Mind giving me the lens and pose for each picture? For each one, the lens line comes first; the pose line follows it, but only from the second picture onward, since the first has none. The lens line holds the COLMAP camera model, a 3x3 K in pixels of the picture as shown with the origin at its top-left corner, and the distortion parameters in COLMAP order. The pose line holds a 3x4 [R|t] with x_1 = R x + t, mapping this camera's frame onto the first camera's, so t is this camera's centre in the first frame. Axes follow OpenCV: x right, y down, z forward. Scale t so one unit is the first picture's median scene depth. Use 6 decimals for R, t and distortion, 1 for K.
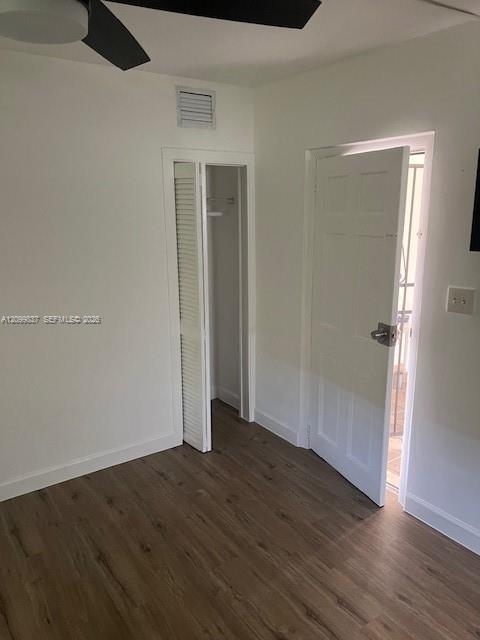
lens RADIAL K [[482.4, 0, 240.3], [0, 482.4, 322.3], [0, 0, 1]] dist [0.063831, -0.066144]
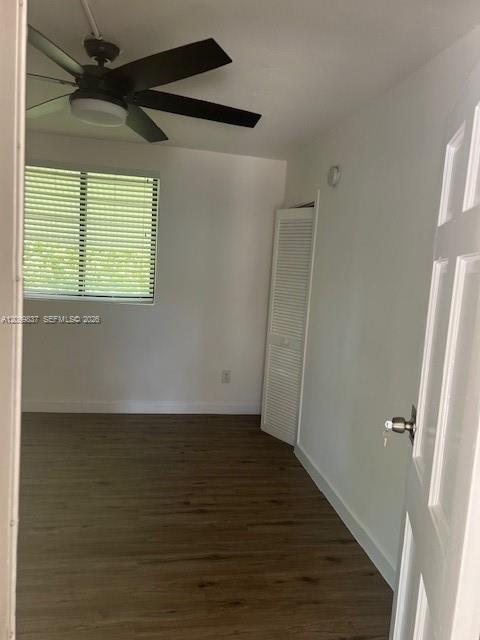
lens RADIAL K [[481.8, 0, 241.0], [0, 481.8, 317.3], [0, 0, 1]] dist [0.067437, -0.065302]
pose [[-0.425289, 0.076378, -0.901829, 0.545610], [-0.275573, 0.938193, 0.209414, -0.208102], [0.862084, 0.337581, -0.377955, 1.196021]]
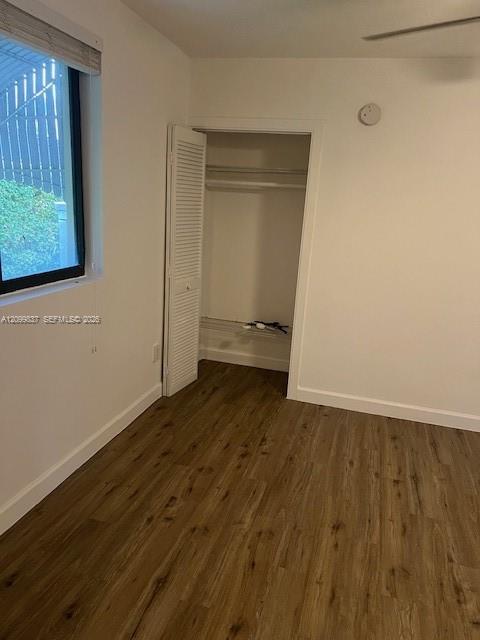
lens RADIAL K [[481.8, 0, 241.0], [0, 481.8, 317.3], [0, 0, 1]] dist [0.067437, -0.065302]
pose [[0.631577, 0.238190, -0.737818, 0.084391], [-0.251016, 0.963203, 0.096080, 0.115197], [0.733554, 0.124522, 0.668127, -0.264355]]
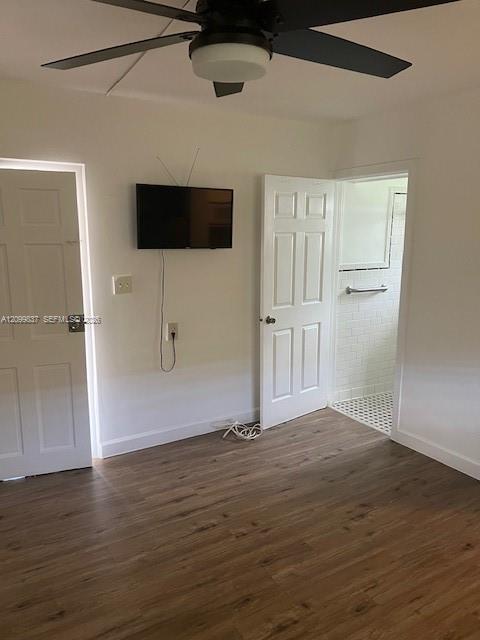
lens RADIAL K [[482.4, 0, 240.3], [0, 482.4, 322.3], [0, 0, 1]] dist [0.063831, -0.066144]
pose [[0.062410, -0.180010, 0.981683, -0.884127], [0.227290, 0.960318, 0.161643, -0.082863], [-0.971825, 0.213039, 0.100848, 0.486240]]
